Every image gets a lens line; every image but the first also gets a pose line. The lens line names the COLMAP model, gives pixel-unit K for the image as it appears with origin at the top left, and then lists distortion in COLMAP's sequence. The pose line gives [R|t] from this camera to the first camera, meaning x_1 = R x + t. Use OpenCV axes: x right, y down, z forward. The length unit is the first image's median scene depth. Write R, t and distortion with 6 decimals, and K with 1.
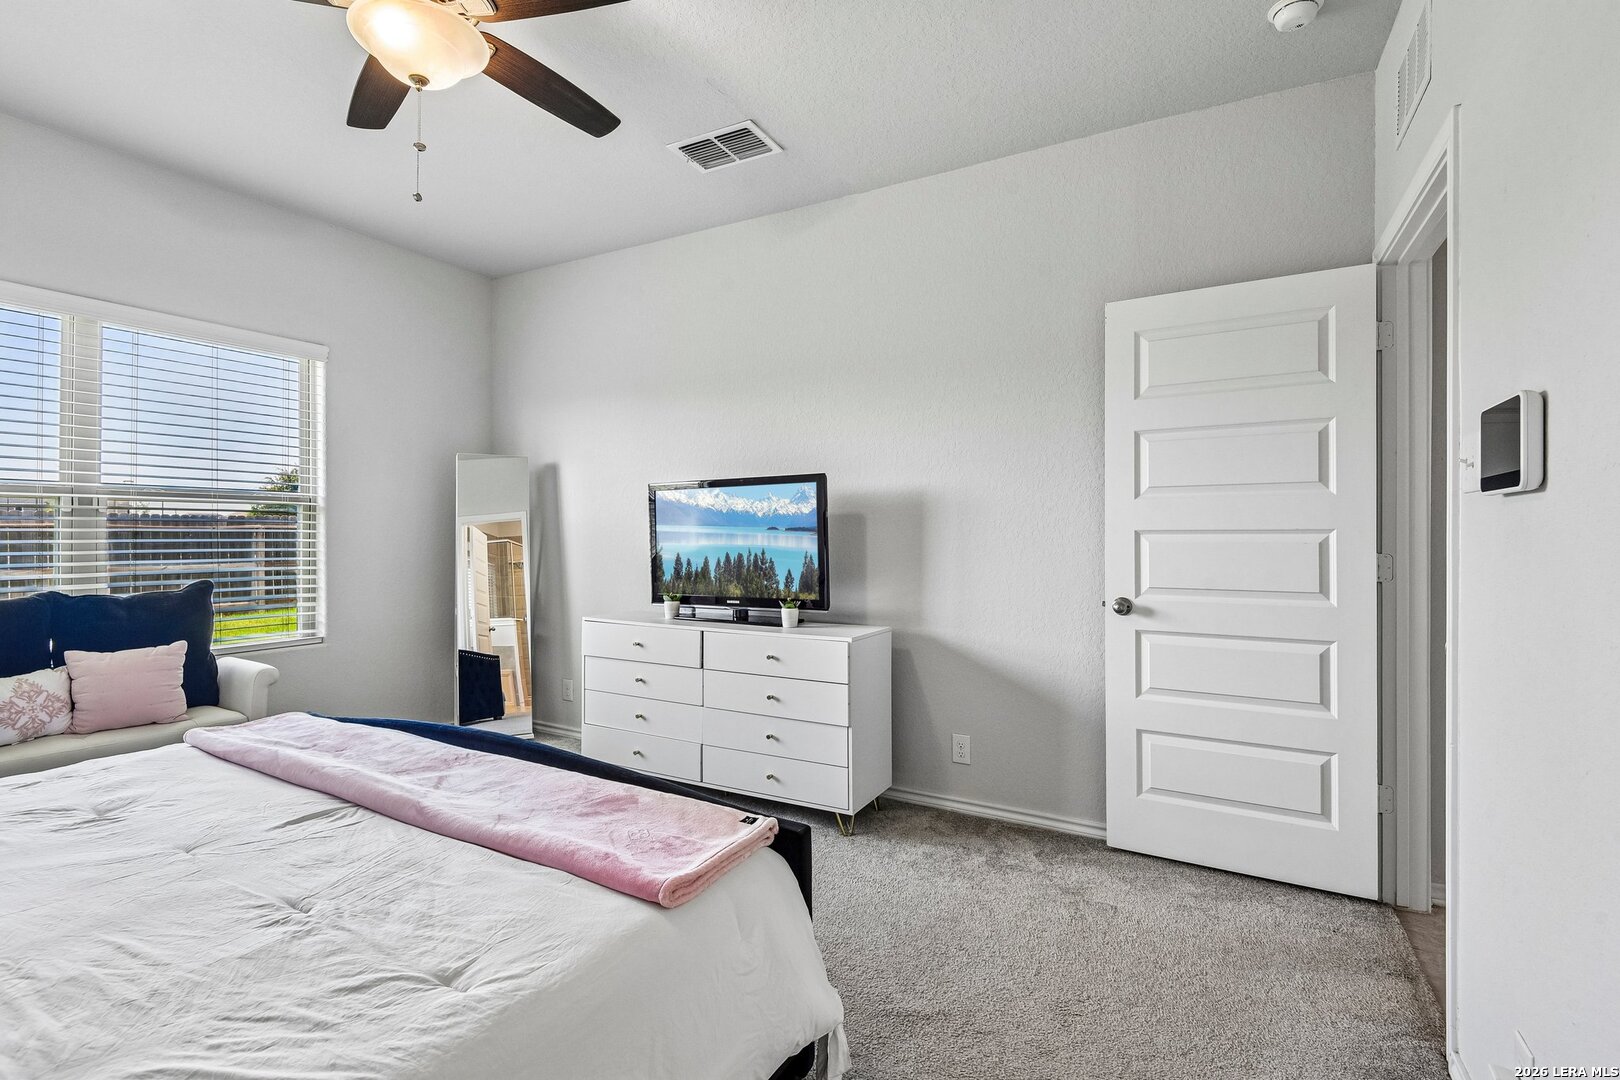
lens RADIAL K [[750.4, 0, 799.4], [0, 750.4, 533.1], [0, 0, 1]] dist [-0.012060, -0.002397]
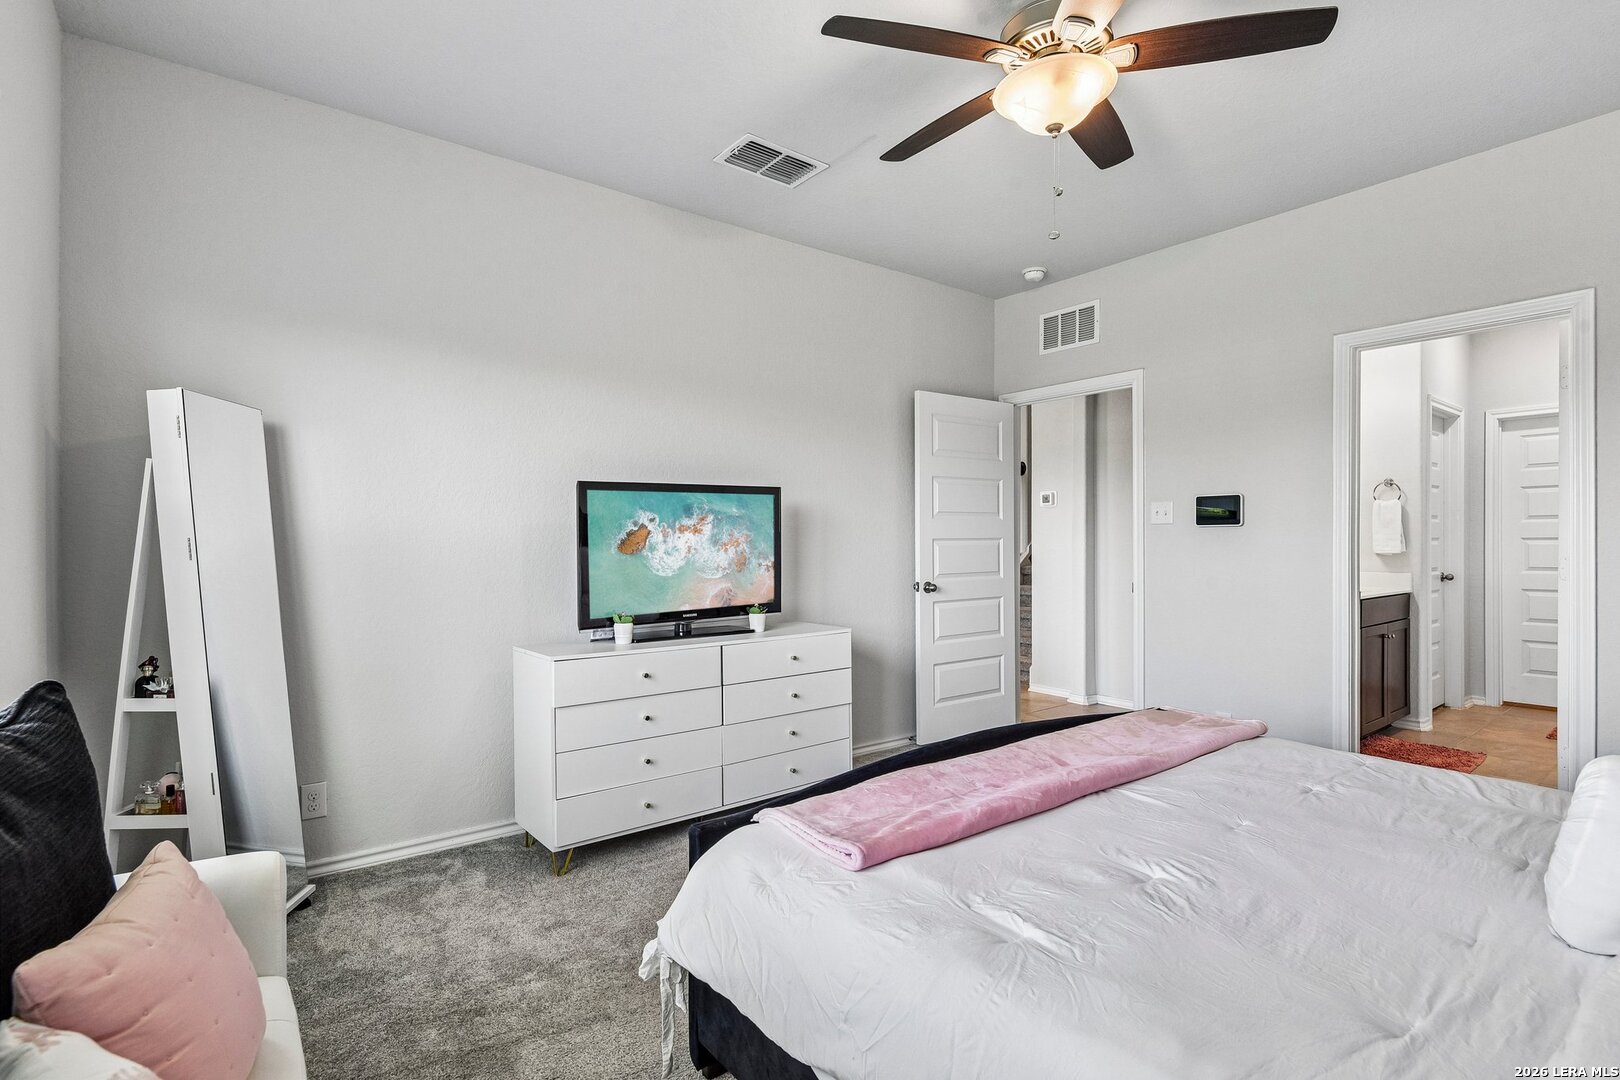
lens RADIAL K [[759.3, 0, 811.3], [0, 759.3, 543.4], [0, 0, 1]] dist [-0.024366, -0.001270]
pose [[0.405987, -0.009919, 0.913825, -1.018779], [0.003269, 0.999950, 0.009402, -0.008469], [-0.913873, -0.000830, 0.405999, 0.536289]]
